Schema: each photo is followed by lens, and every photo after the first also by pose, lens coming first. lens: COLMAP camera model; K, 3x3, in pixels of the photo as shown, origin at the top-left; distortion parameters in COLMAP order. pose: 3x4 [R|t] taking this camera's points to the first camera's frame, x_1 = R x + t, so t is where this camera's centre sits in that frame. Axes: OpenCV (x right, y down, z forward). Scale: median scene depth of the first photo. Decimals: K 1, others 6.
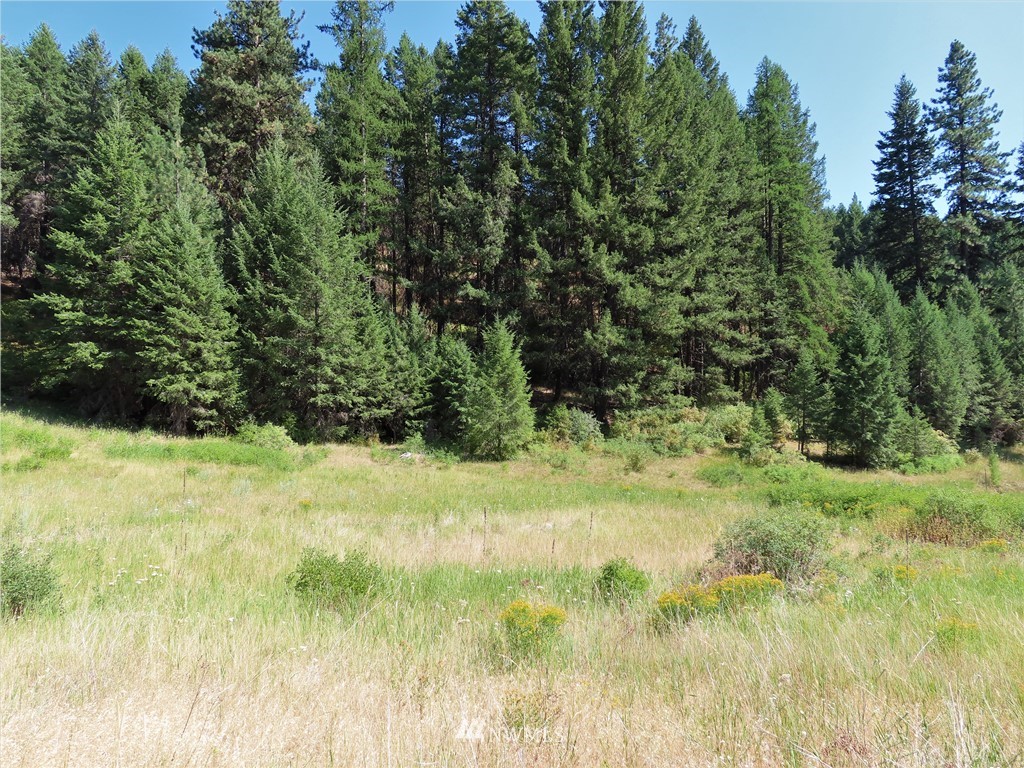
lens RADIAL K [[720.3, 0, 516.1], [0, 720.3, 386.0], [0, 0, 1]] dist [-0.022385, 0.004110]
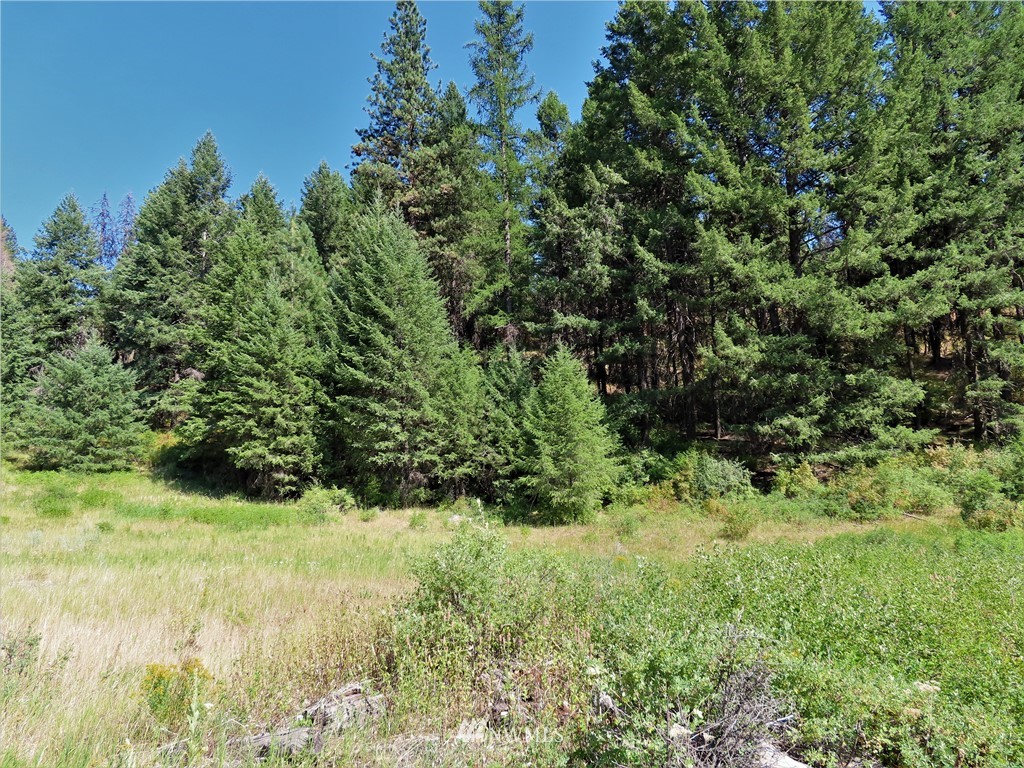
lens RADIAL K [[720.3, 0, 512.5], [0, 720.3, 378.1], [0, 0, 1]] dist [-0.022385, 0.004110]
pose [[0.820600, -0.122748, -0.558165, 0.382152], [0.050604, 0.988432, -0.142973, 0.055435], [0.569258, 0.089078, 0.817319, 0.328603]]
